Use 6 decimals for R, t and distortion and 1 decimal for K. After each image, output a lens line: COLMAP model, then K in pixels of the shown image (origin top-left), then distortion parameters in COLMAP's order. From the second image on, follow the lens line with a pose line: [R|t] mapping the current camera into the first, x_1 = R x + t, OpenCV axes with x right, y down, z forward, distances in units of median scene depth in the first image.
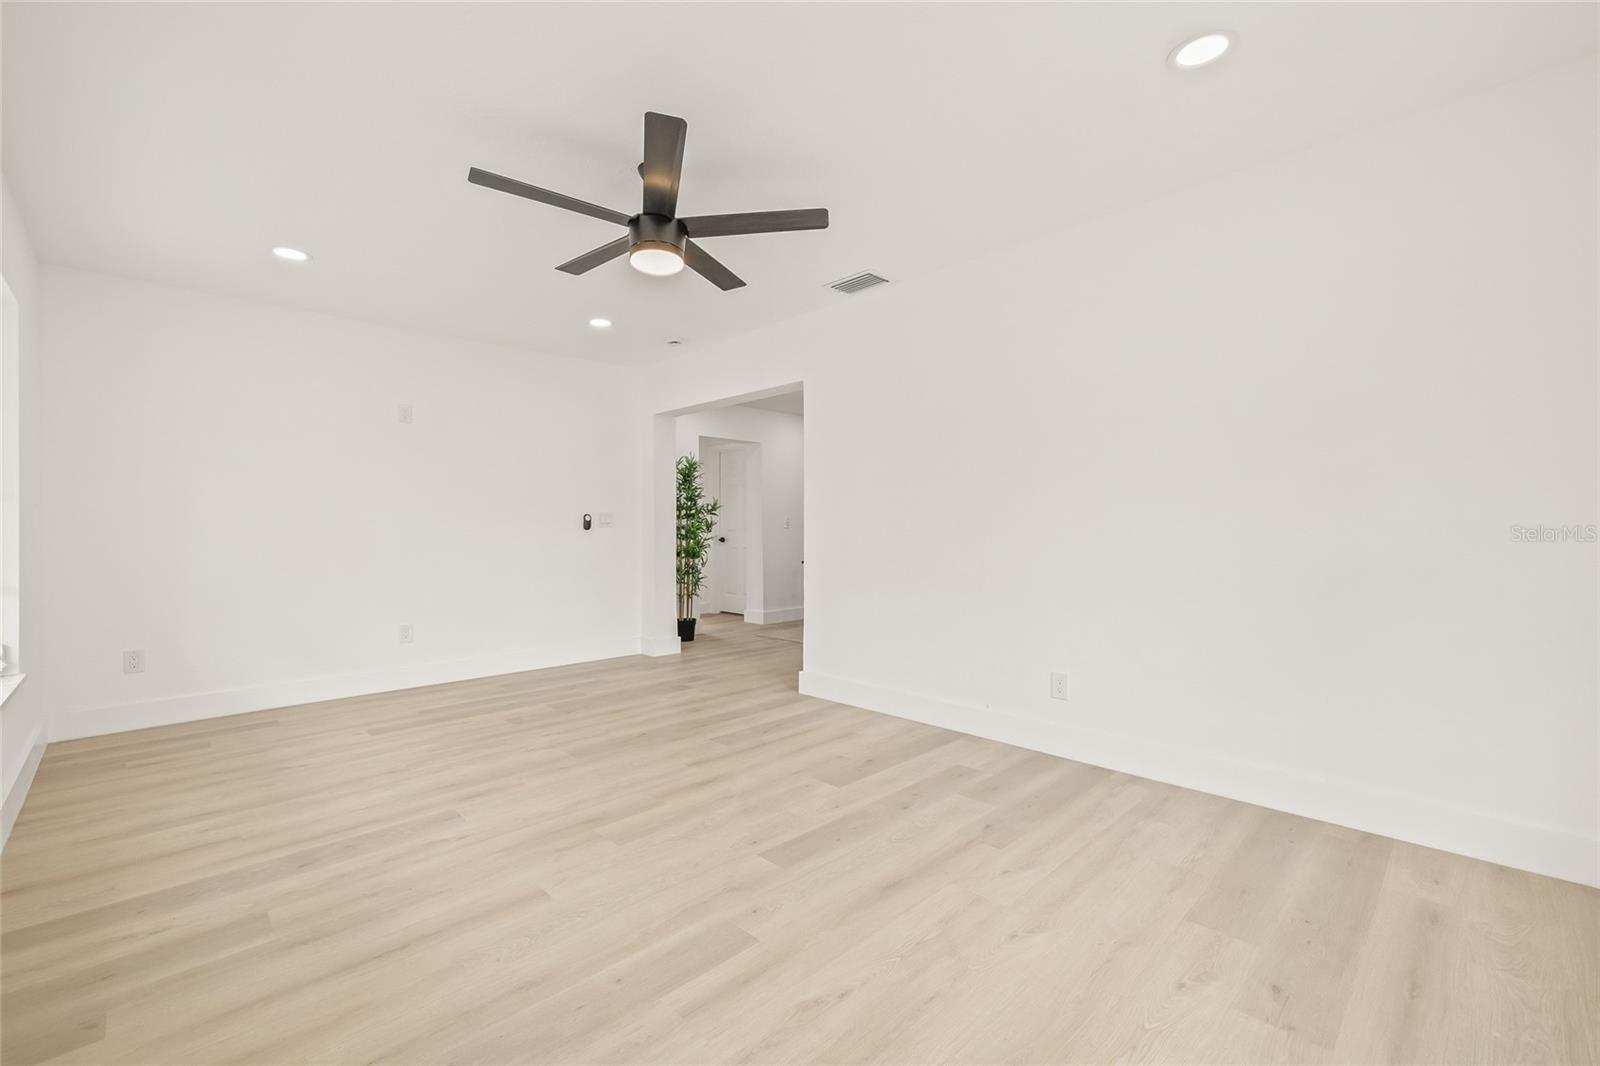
lens RADIAL K [[689.1, 0, 797.7], [0, 689.1, 531.8], [0, 0, 1]] dist [0.004259, 0.000253]
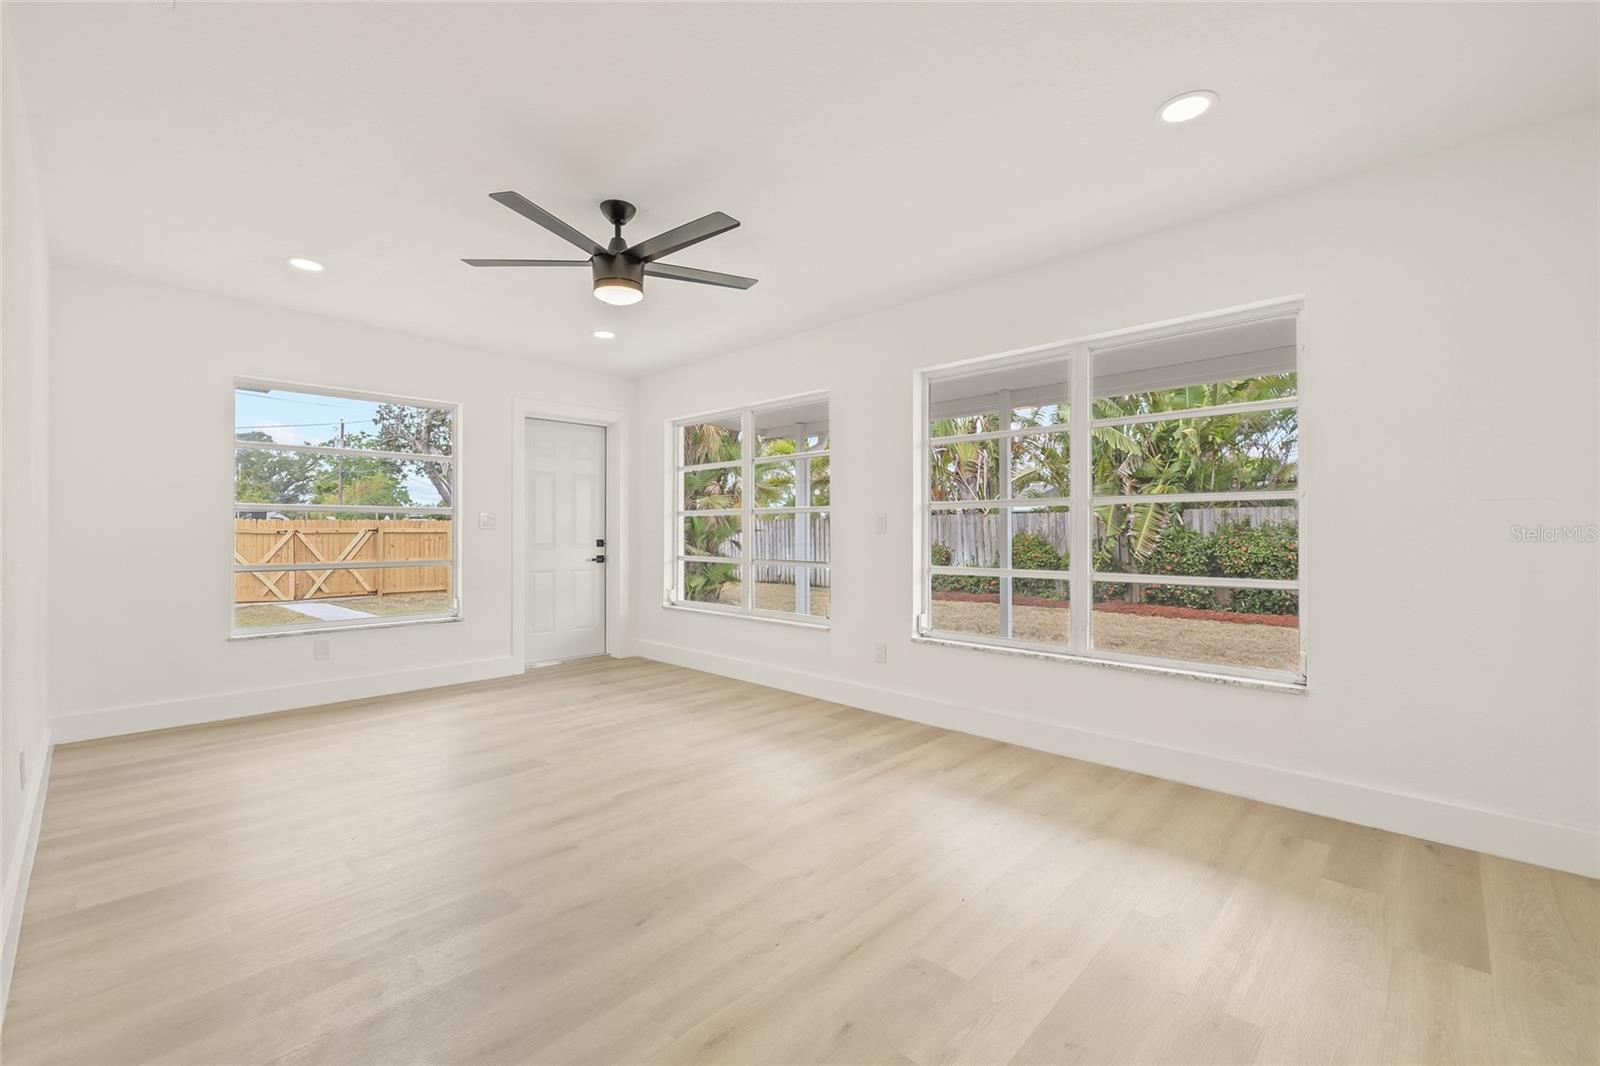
lens RADIAL K [[689.1, 0, 804.5], [0, 689.1, 529.0], [0, 0, 1]] dist [0.004259, 0.000253]
pose [[-0.999149, 0.004149, -0.041049, -0.446347], [0.004066, 0.999990, 0.002106, -0.017263], [0.041057, 0.001938, -0.999155, 2.074324]]
